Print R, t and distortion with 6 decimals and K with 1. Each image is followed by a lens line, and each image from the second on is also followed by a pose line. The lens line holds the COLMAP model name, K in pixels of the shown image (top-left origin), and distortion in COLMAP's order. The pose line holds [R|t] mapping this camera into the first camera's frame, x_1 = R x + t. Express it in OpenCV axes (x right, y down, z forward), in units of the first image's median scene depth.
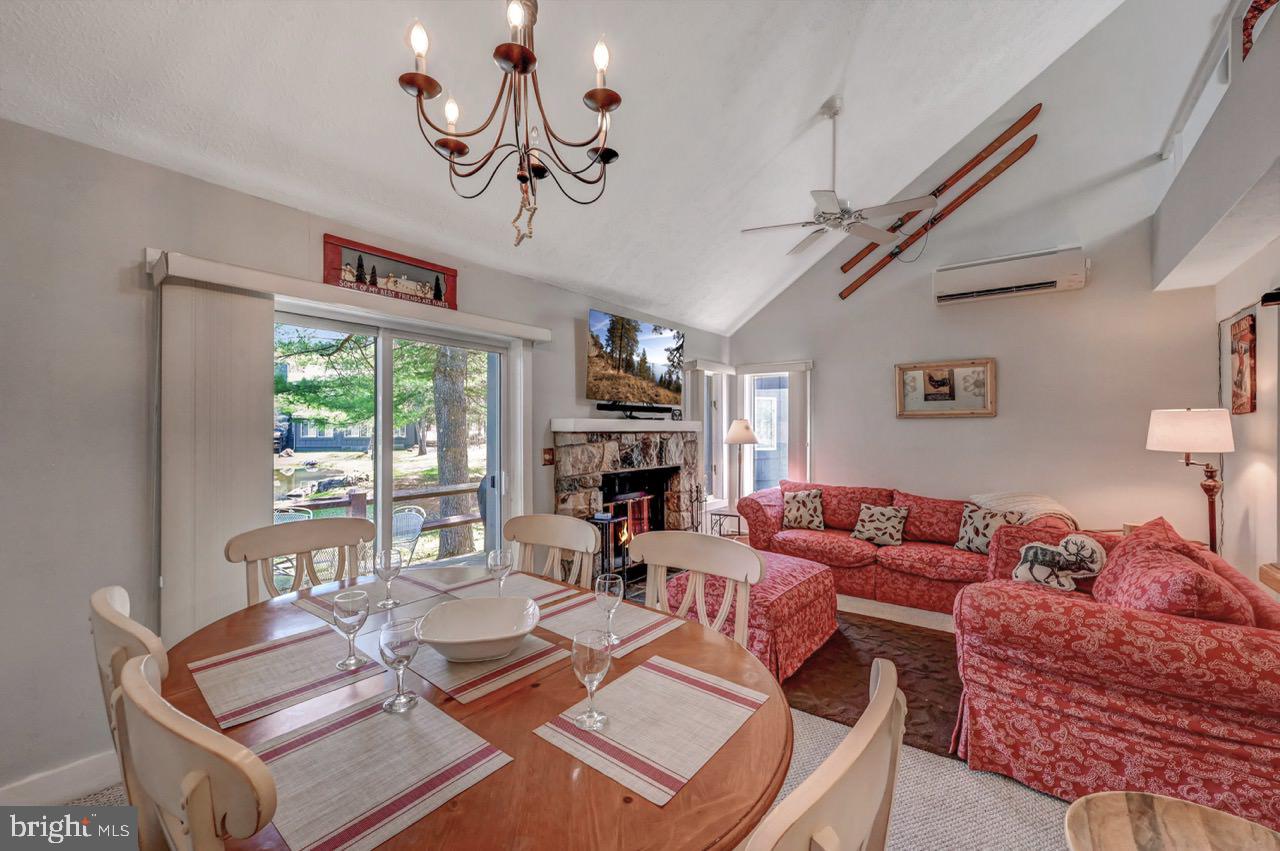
lens RADIAL K [[510.2, 0, 640.0], [0, 510.2, 425.5], [0, 0, 1]] dist [-0.000593, -0.000198]
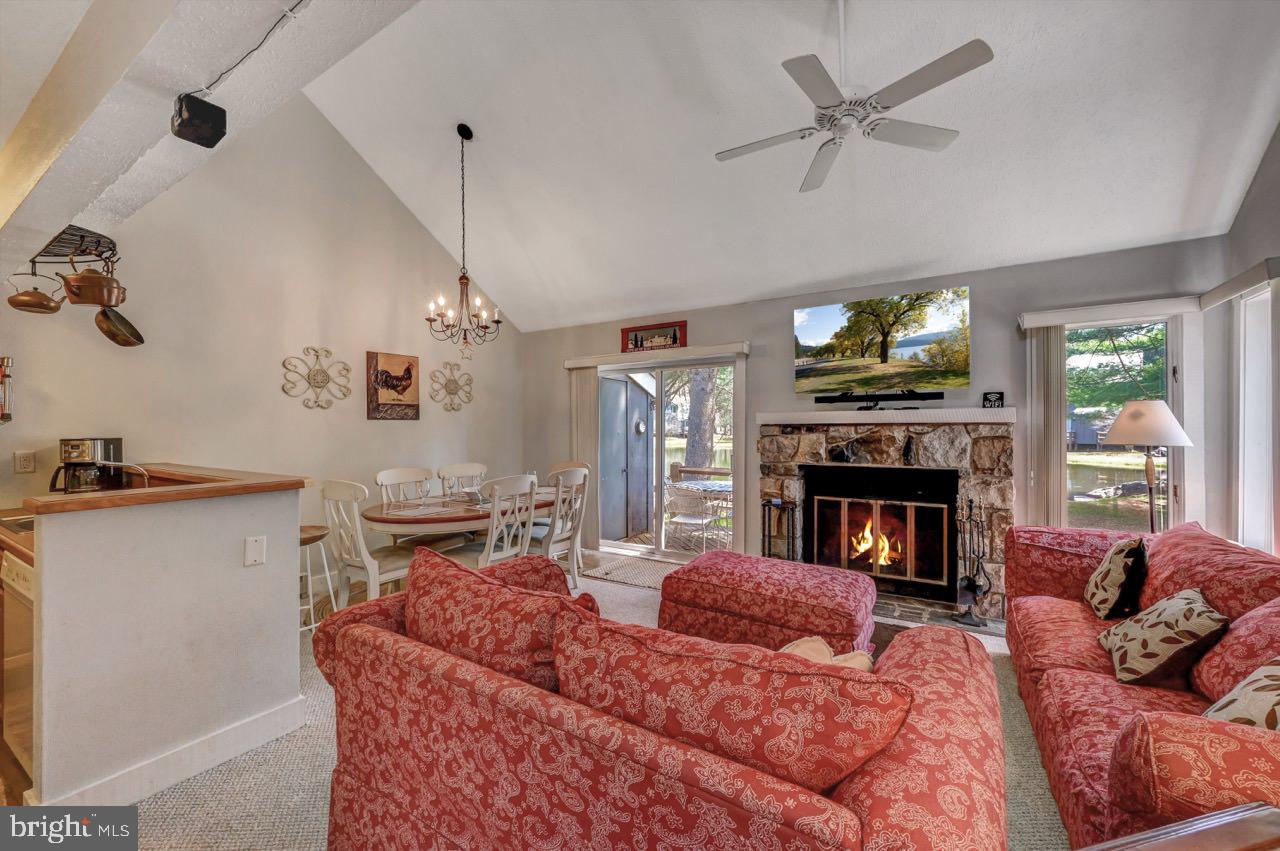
lens RADIAL K [[505.6, 0, 640.0], [0, 505.6, 425.5], [0, 0, 1]] dist [0.000336, -0.004585]
pose [[0.092422, -0.004745, -0.995709, 0.893830], [0.011131, 0.999931, -0.003732, 0.014477], [0.995658, -0.010738, 0.092469, 0.553820]]
